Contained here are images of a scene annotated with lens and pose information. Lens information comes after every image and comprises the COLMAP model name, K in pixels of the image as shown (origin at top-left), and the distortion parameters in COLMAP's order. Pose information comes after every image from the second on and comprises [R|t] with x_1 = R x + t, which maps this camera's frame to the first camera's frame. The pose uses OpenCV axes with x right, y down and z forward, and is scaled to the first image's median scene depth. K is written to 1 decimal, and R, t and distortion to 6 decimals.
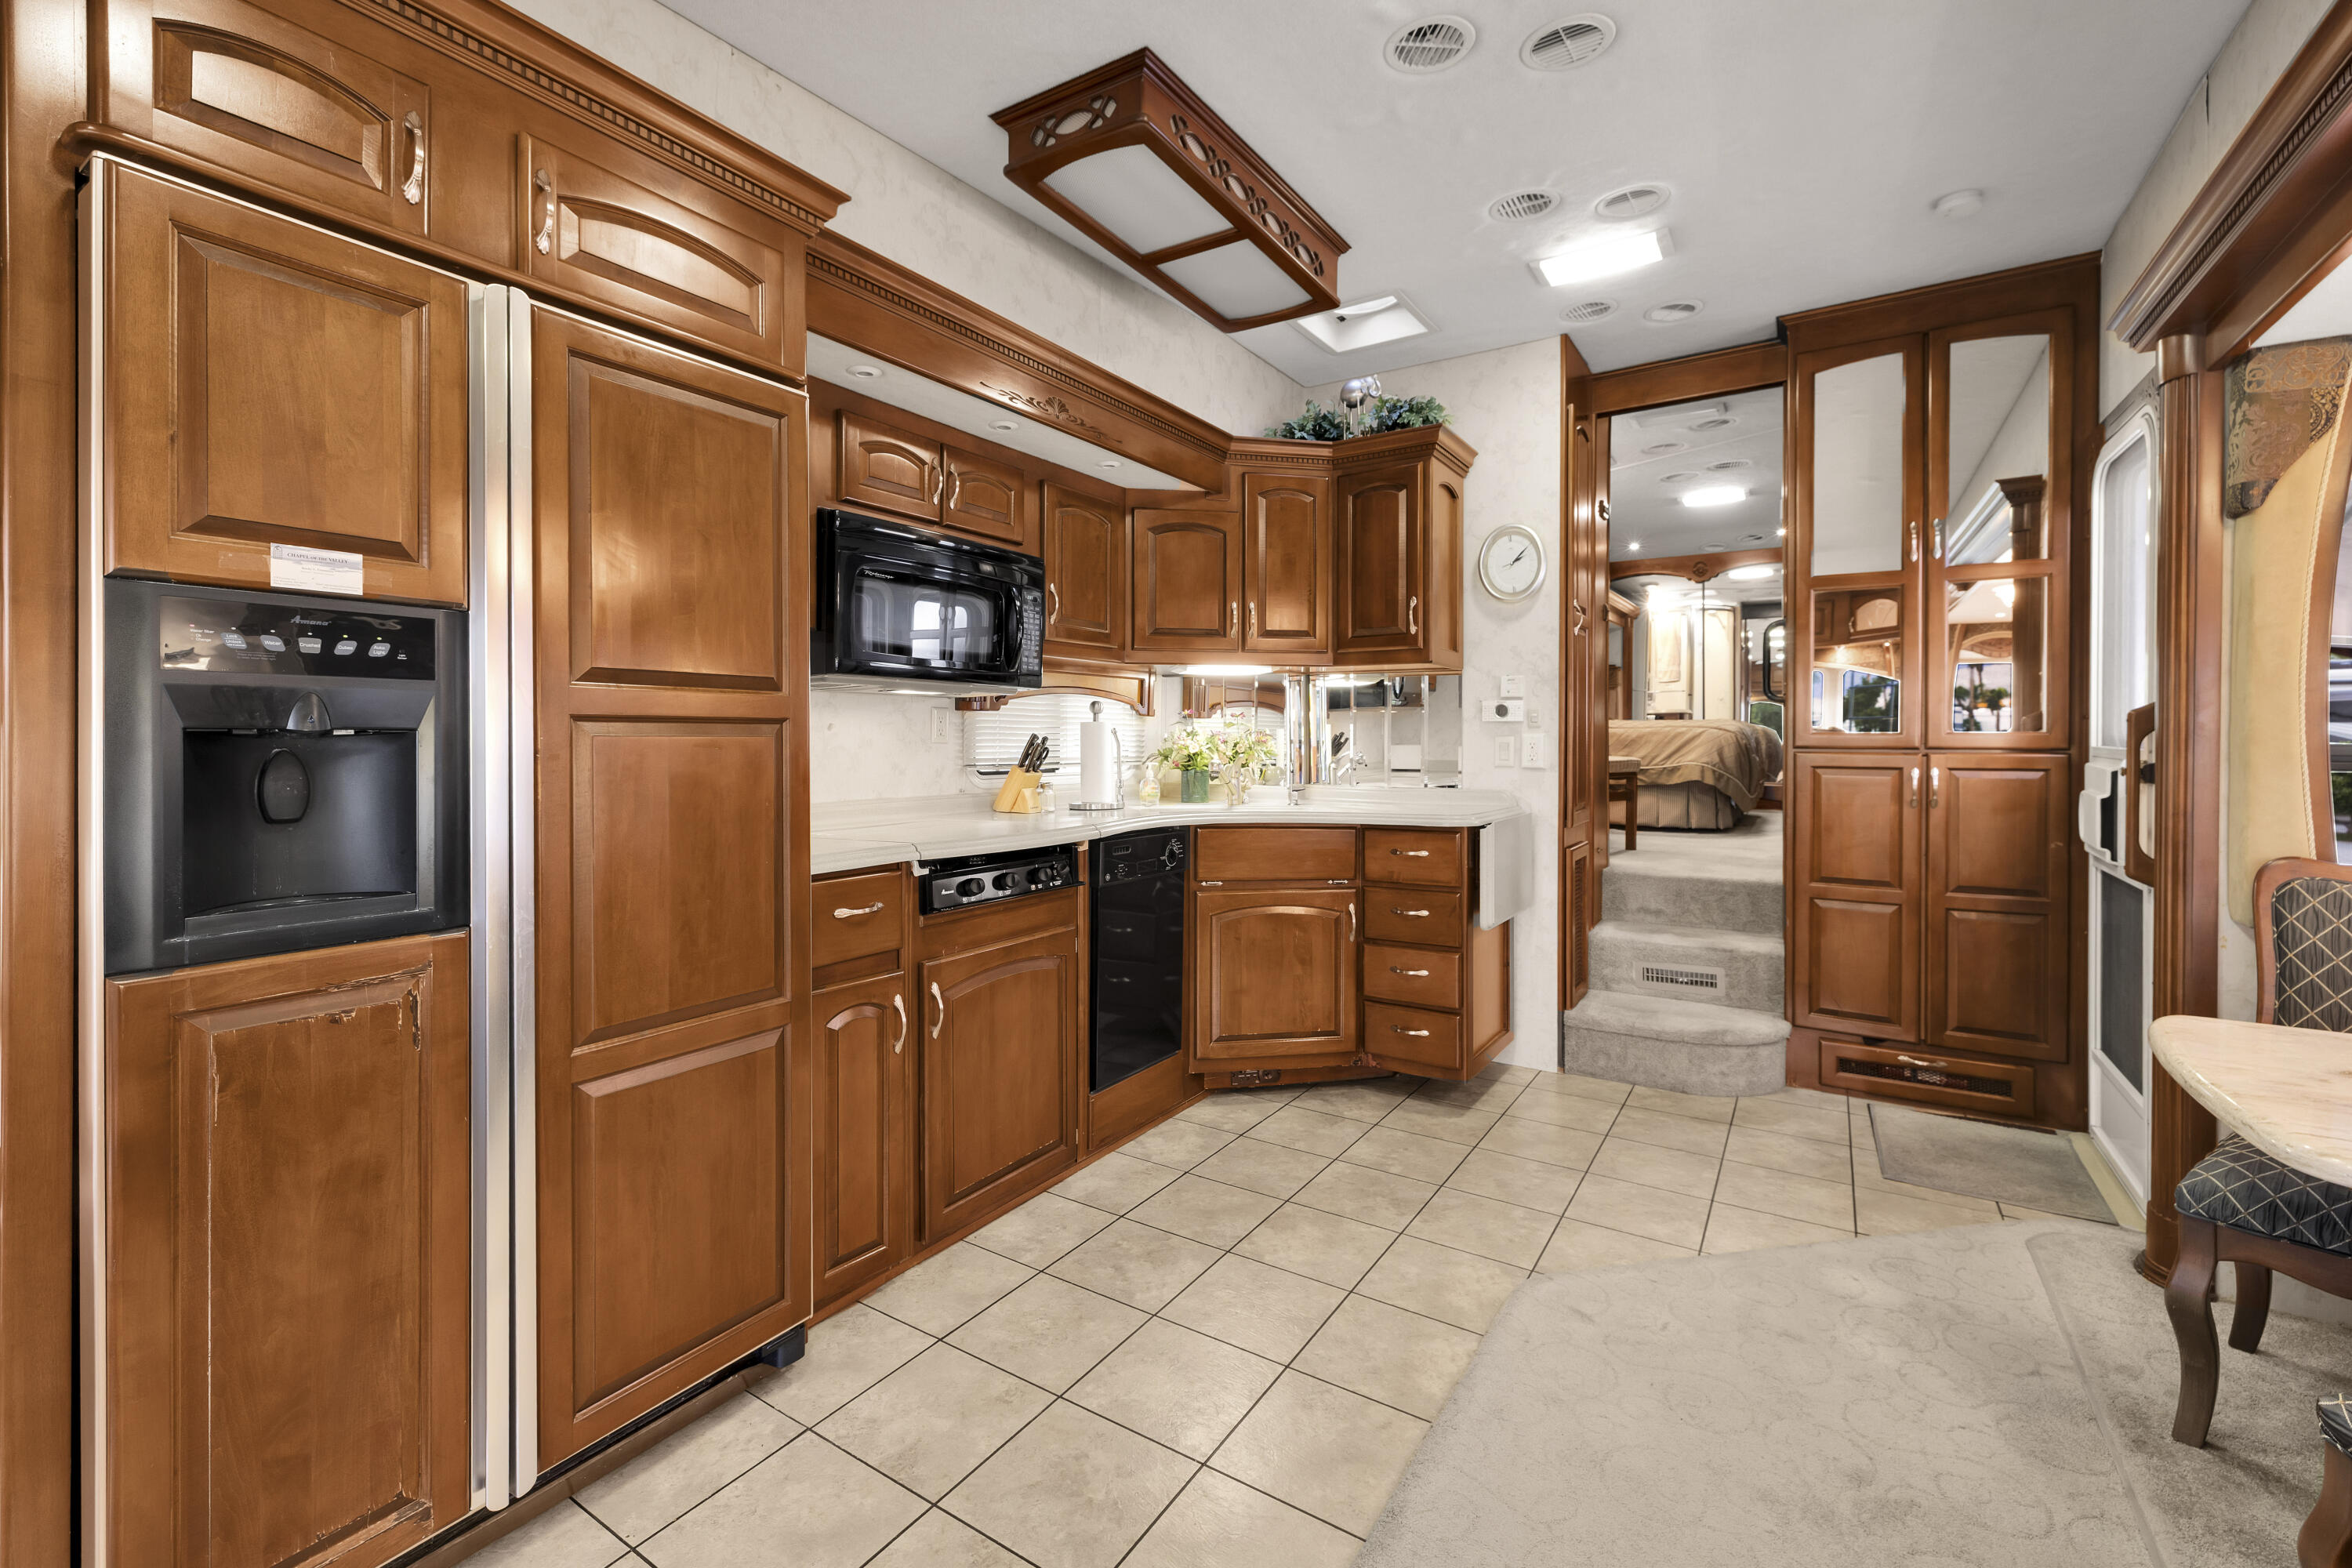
lens RADIAL K [[1009.2, 0, 1154.6], [0, 1009.2, 739.1], [0, 0, 1]] dist [-0.000861, 0.000778]
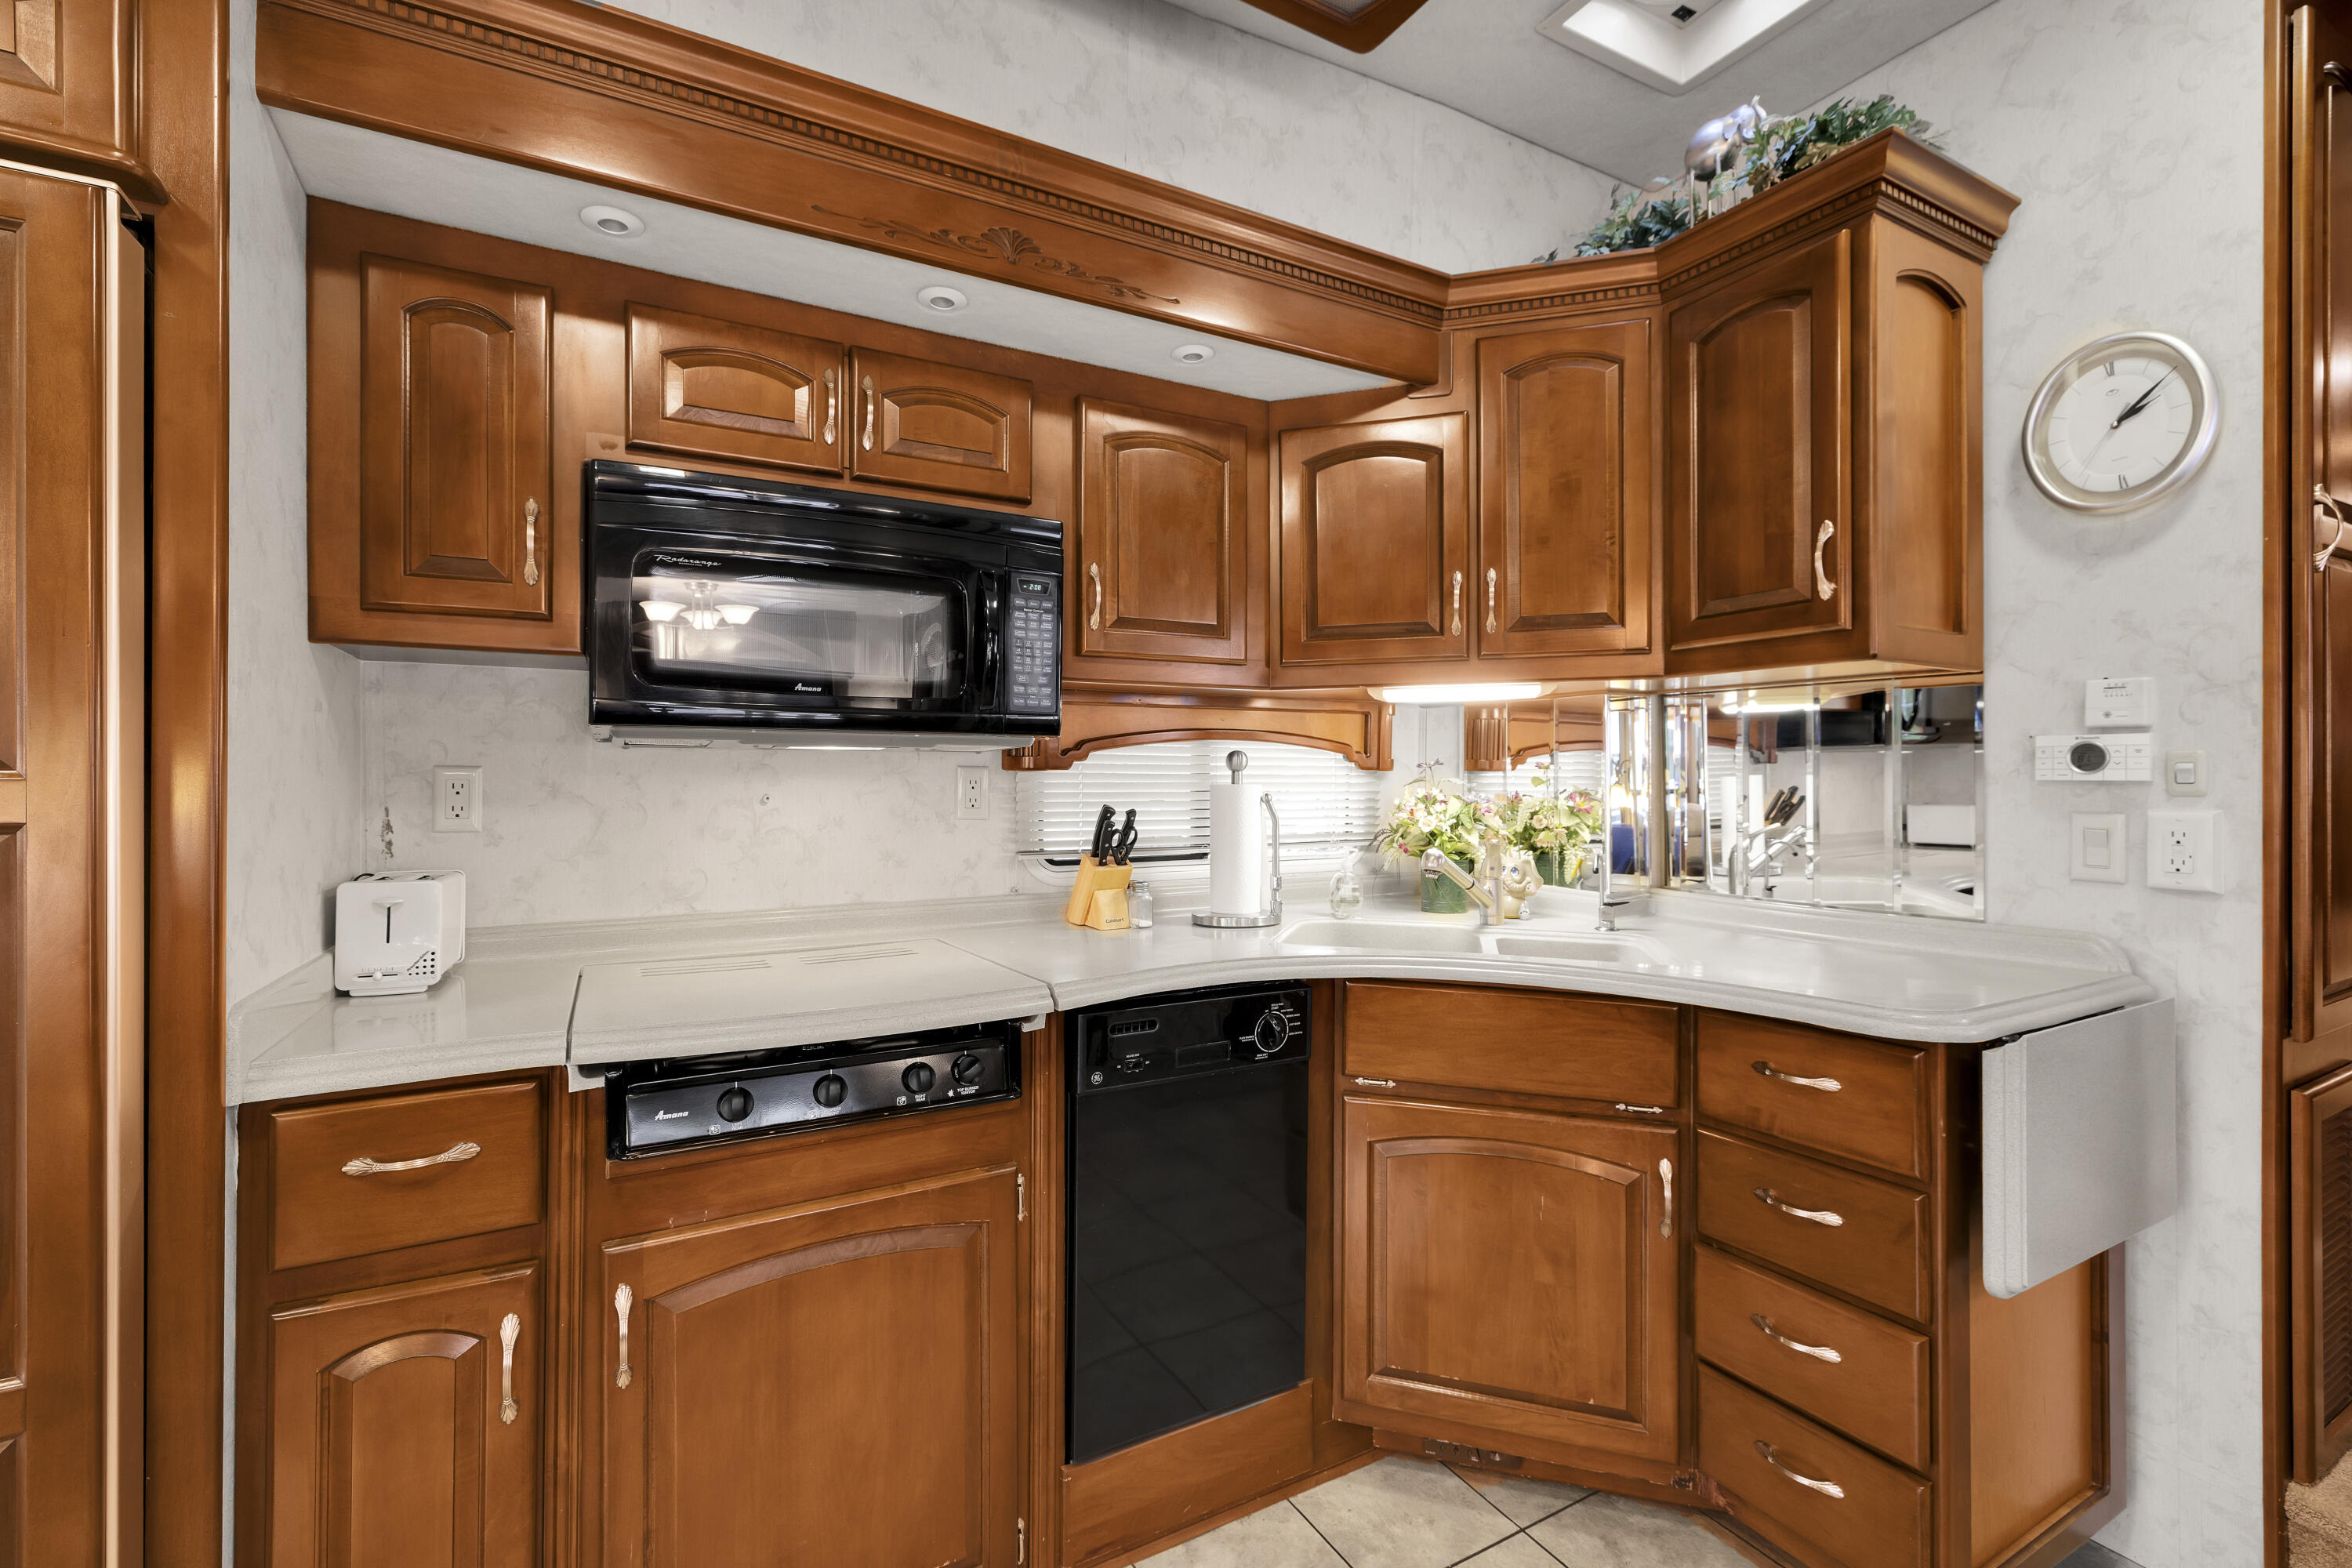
lens RADIAL K [[1009.2, 0, 1155.5], [0, 1009.2, 776.6], [0, 0, 1]] dist [-0.000861, 0.000778]
pose [[0.886403, -0.004188, -0.462894, 0.206573], [0.003675, 0.999991, -0.002010, -0.022820], [0.462899, 0.000081, 0.886411, 0.460899]]
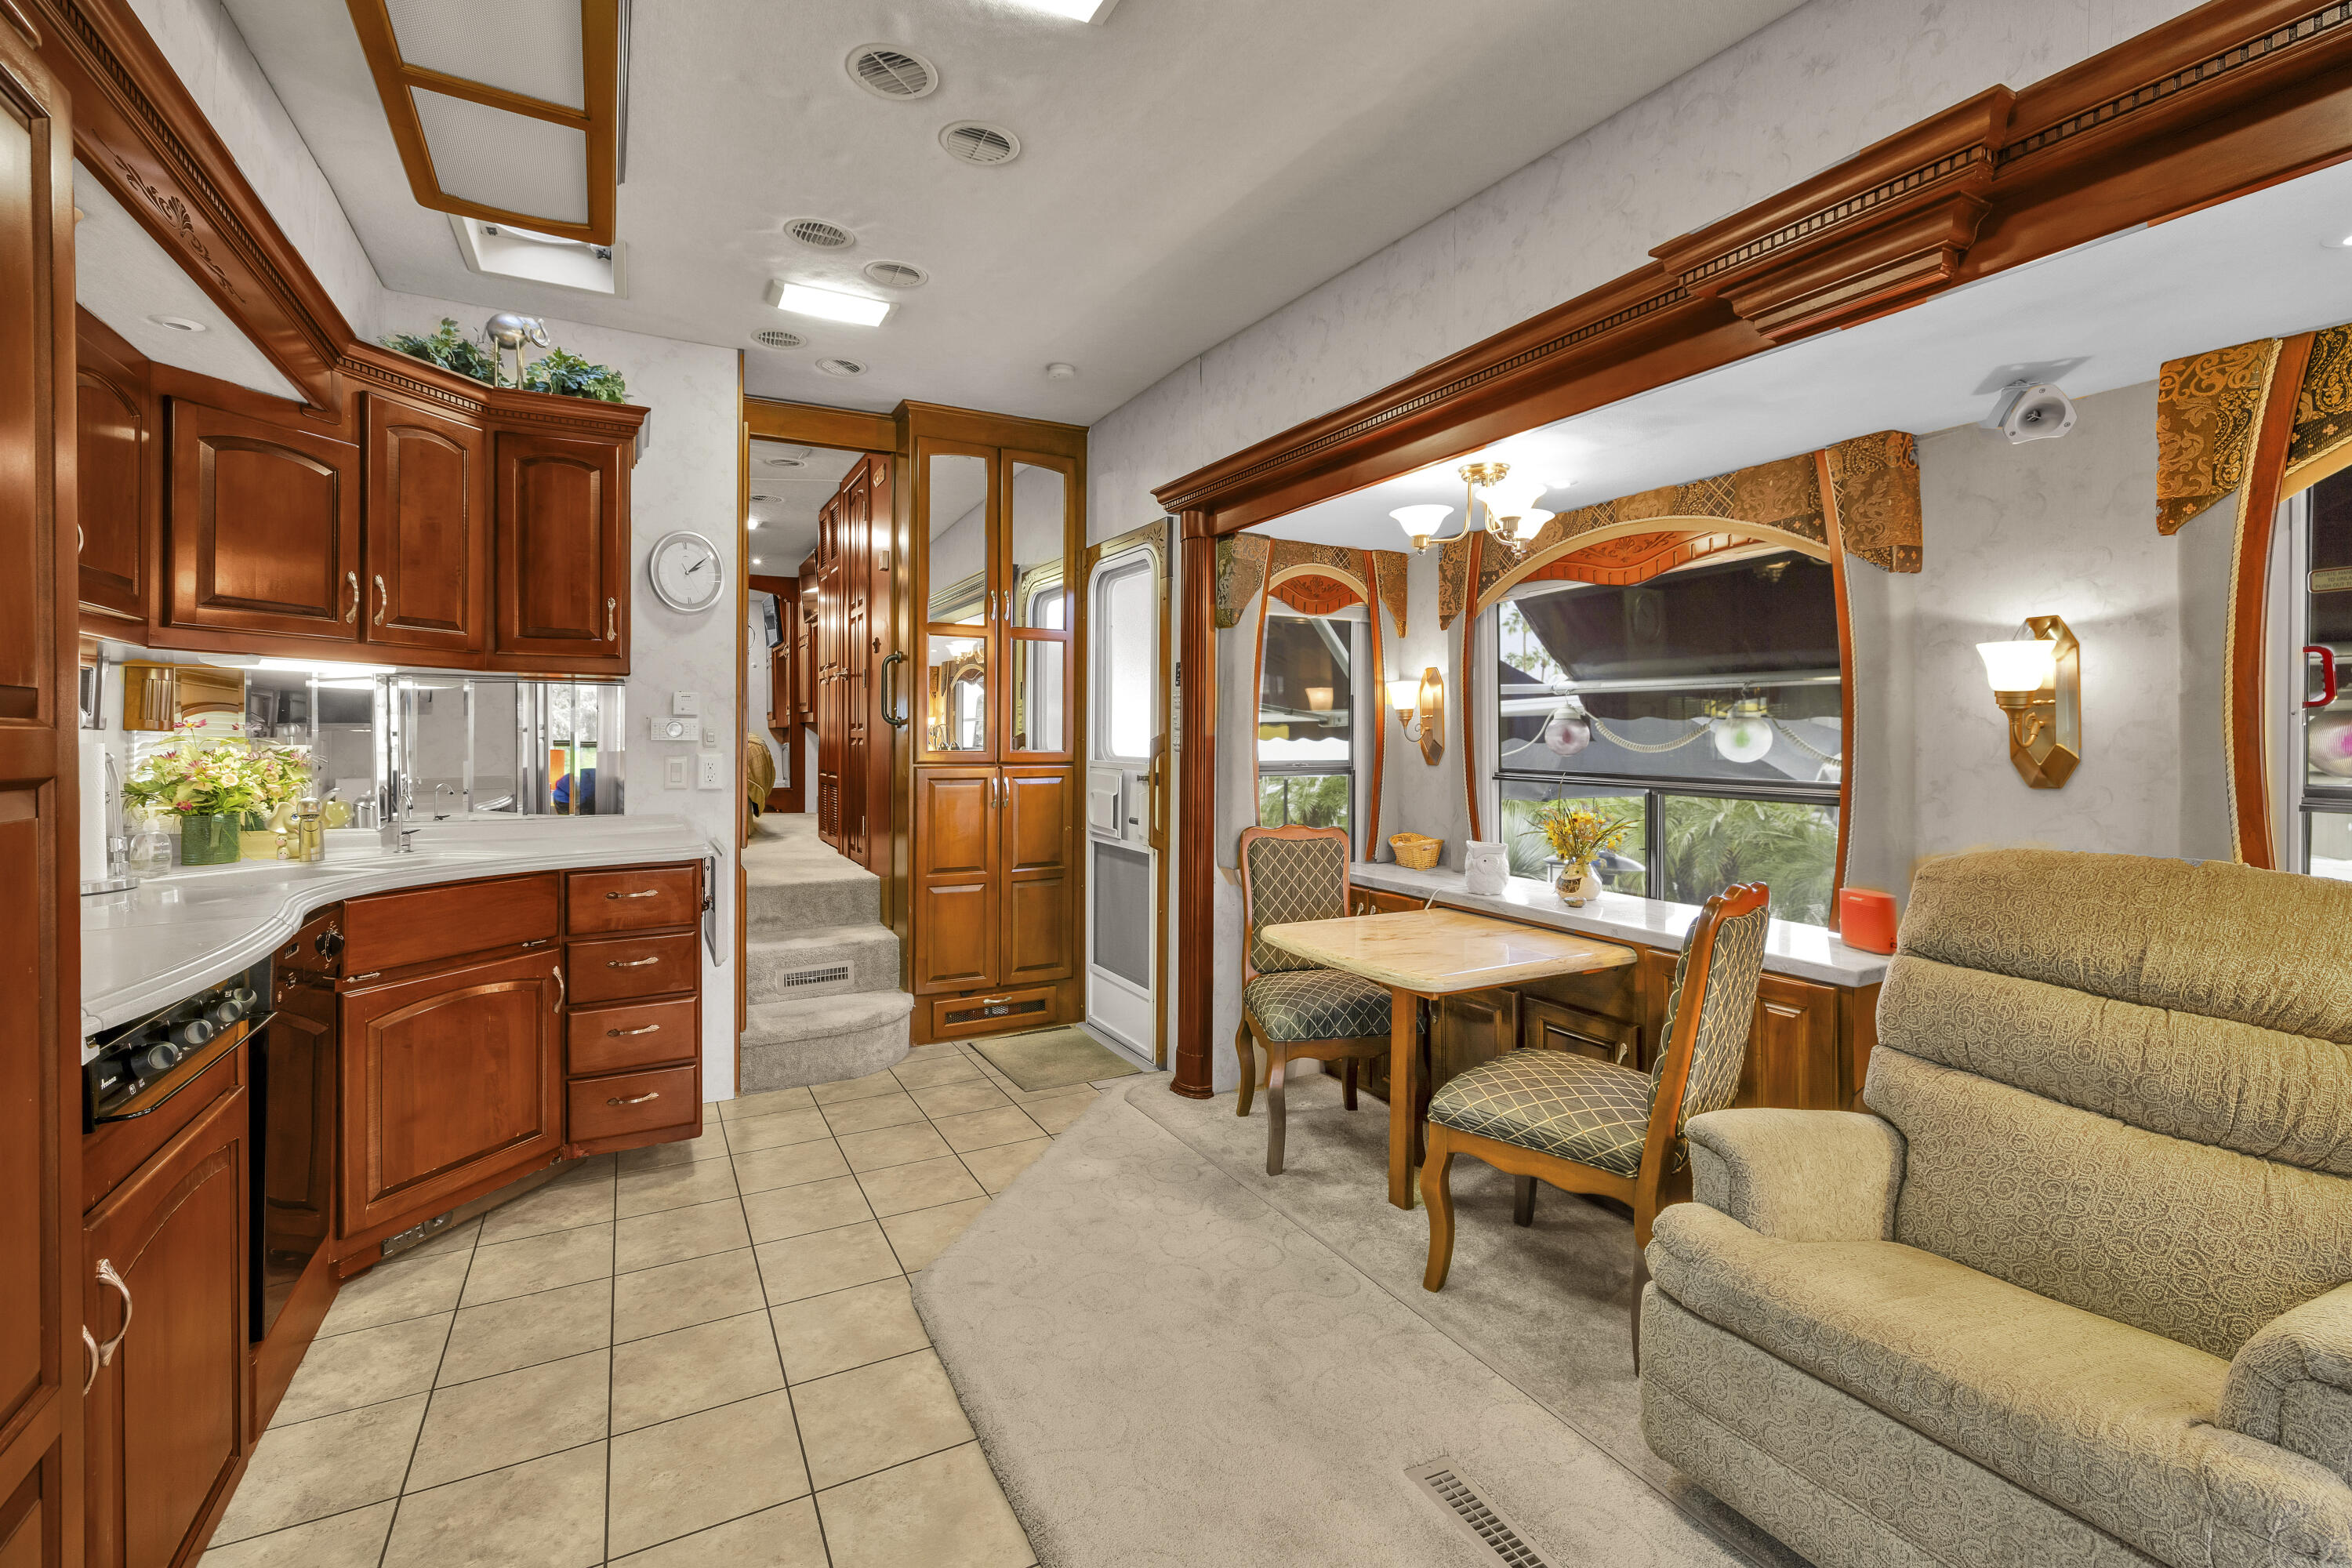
lens RADIAL K [[1009.2, 0, 1153.6], [0, 1009.2, 739.3], [0, 0, 1]] dist [-0.000861, 0.000778]
pose [[0.473898, 0.000050, 0.880580, -0.299287], [-0.000200, 1.000000, 0.000051, -0.021193], [-0.880580, -0.000201, 0.473898, 0.191142]]
